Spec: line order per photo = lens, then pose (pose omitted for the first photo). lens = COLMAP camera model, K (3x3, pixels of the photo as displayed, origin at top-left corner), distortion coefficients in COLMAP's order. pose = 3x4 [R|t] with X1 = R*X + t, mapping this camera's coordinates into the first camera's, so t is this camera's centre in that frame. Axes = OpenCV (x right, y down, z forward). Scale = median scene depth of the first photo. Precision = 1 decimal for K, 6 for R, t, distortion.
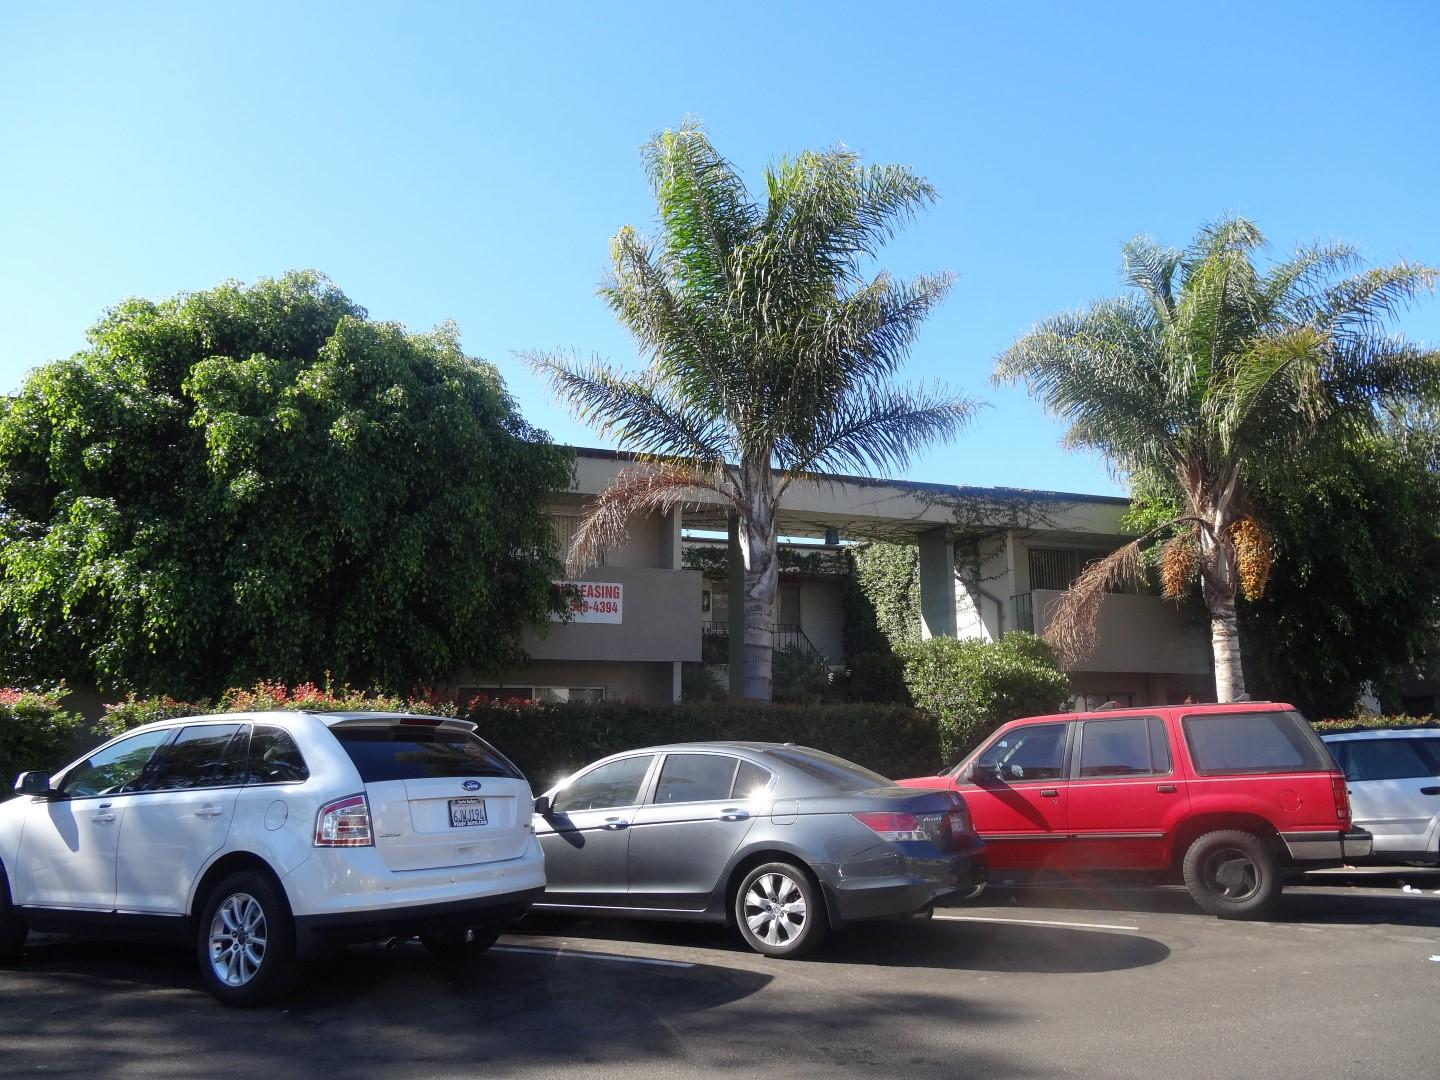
lens RADIAL K [[1074.4, 0, 720.3], [0, 1074.4, 531.6], [0, 0, 1]] dist [0.022450, -0.004179]
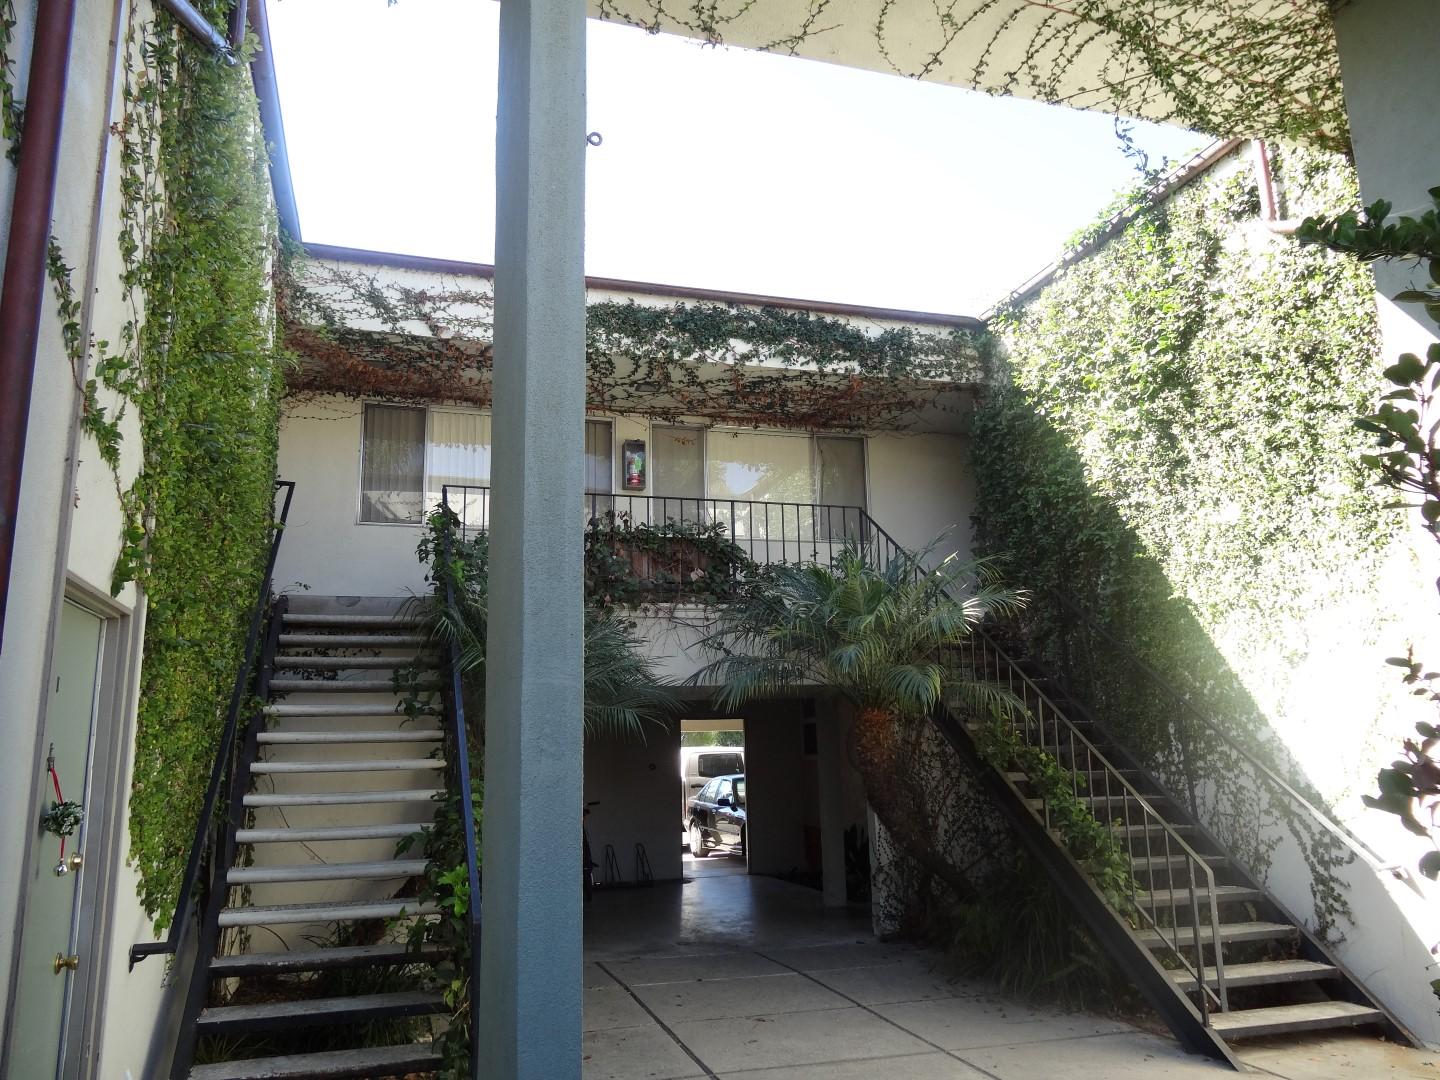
lens RADIAL K [[1074.4, 0, 720.3], [0, 1074.4, 531.6], [0, 0, 1]] dist [0.022450, -0.004179]
pose [[0.997934, -0.031748, -0.055859, 0.055535], [0.030131, 0.999109, -0.029554, 0.138803], [0.056748, 0.027810, 0.998001, 0.789339]]
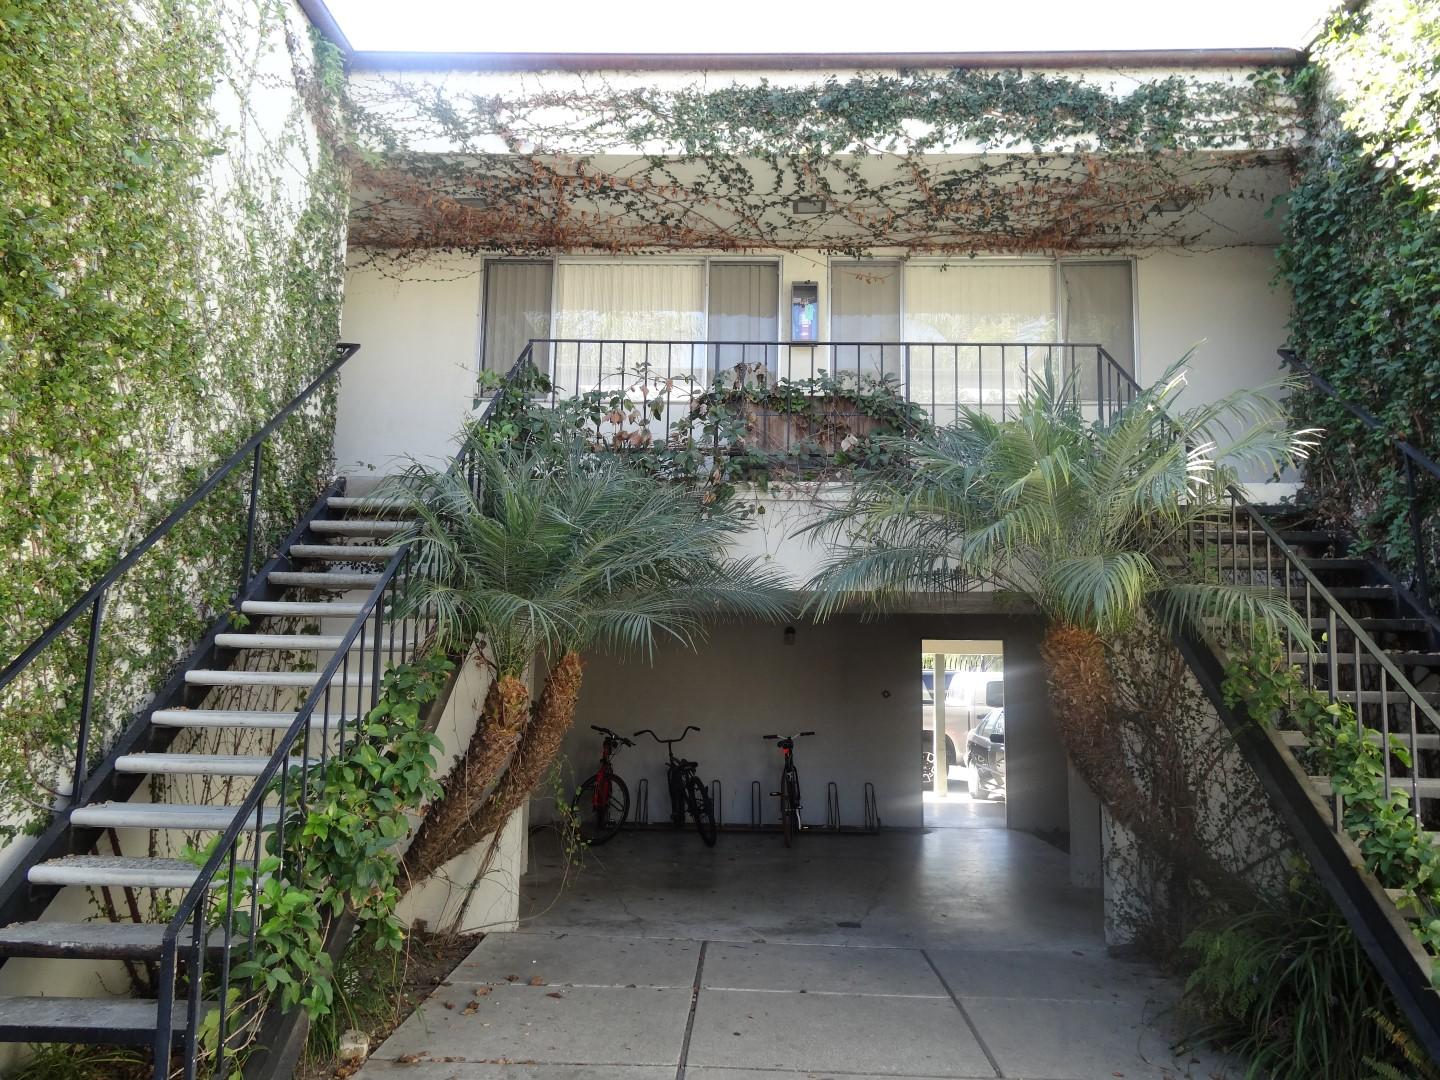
lens RADIAL K [[1074.4, 0, 720.3], [0, 1074.4, 531.6], [0, 0, 1]] dist [0.022450, -0.004179]
pose [[0.924752, -0.033743, -0.379071, 0.112133], [0.048647, 0.998371, 0.029804, 0.160139], [0.377448, -0.046002, 0.924887, 0.920219]]
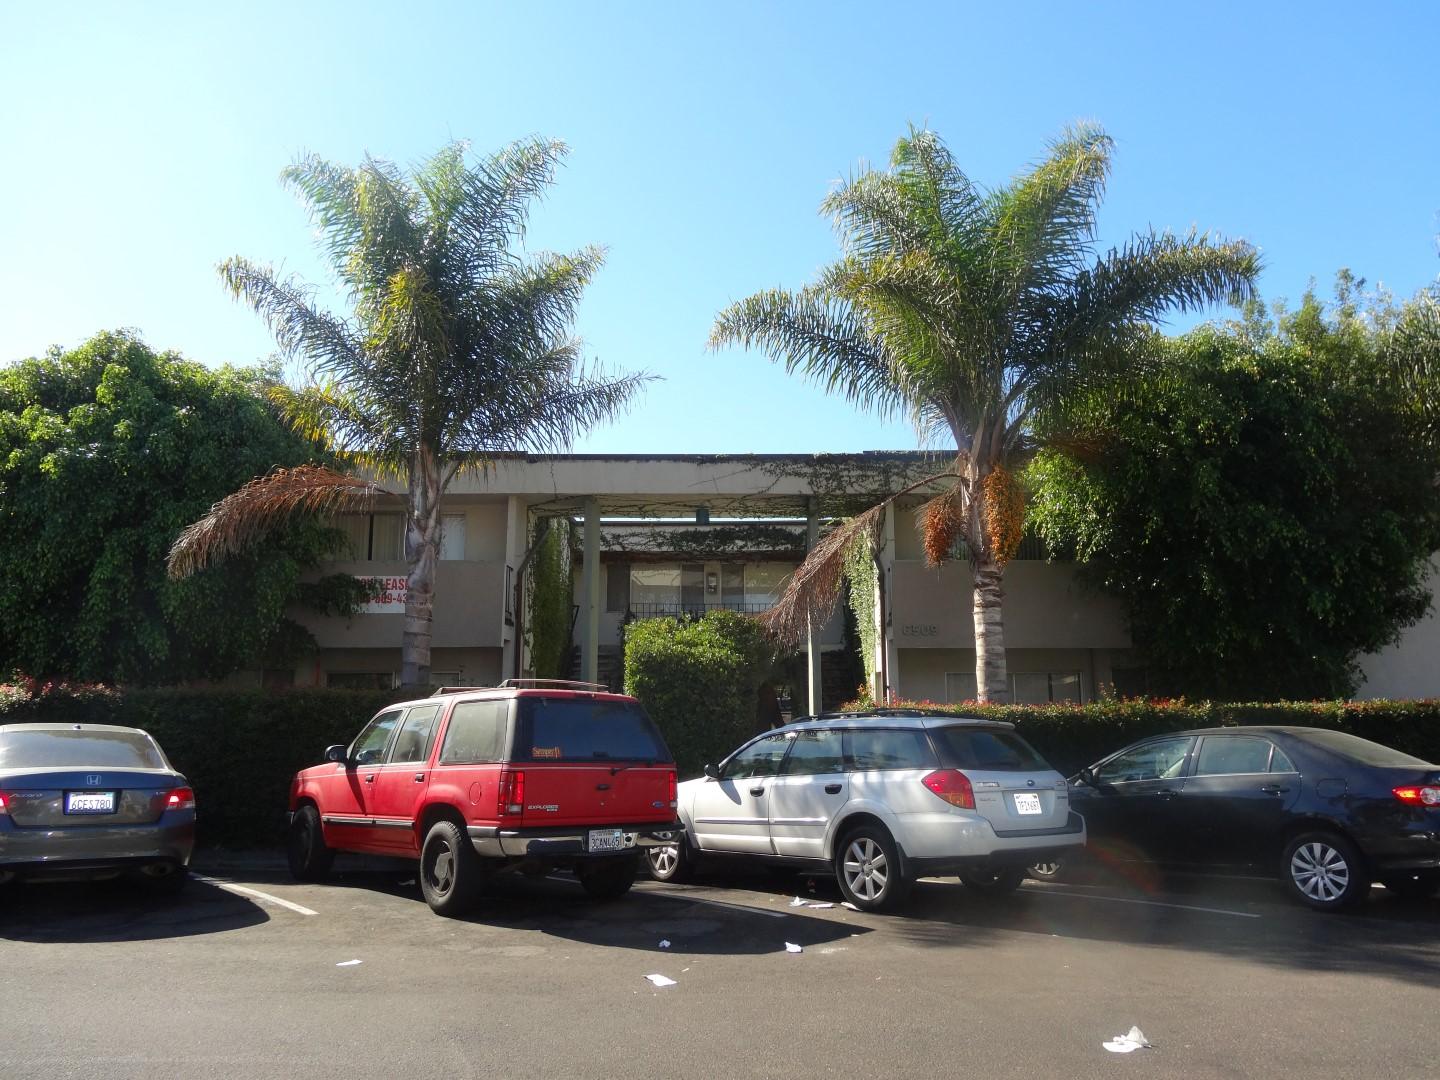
lens RADIAL K [[1065.9, 0, 720.0], [0, 1065.9, 540.0], [0, 0, 1]] dist [0.007328, -0.008549]
pose [[0.928360, -0.053923, -0.367751, 0.484867], [0.063904, 0.997843, 0.015008, 0.013227], [0.366148, -0.037434, 0.929803, 0.102635]]
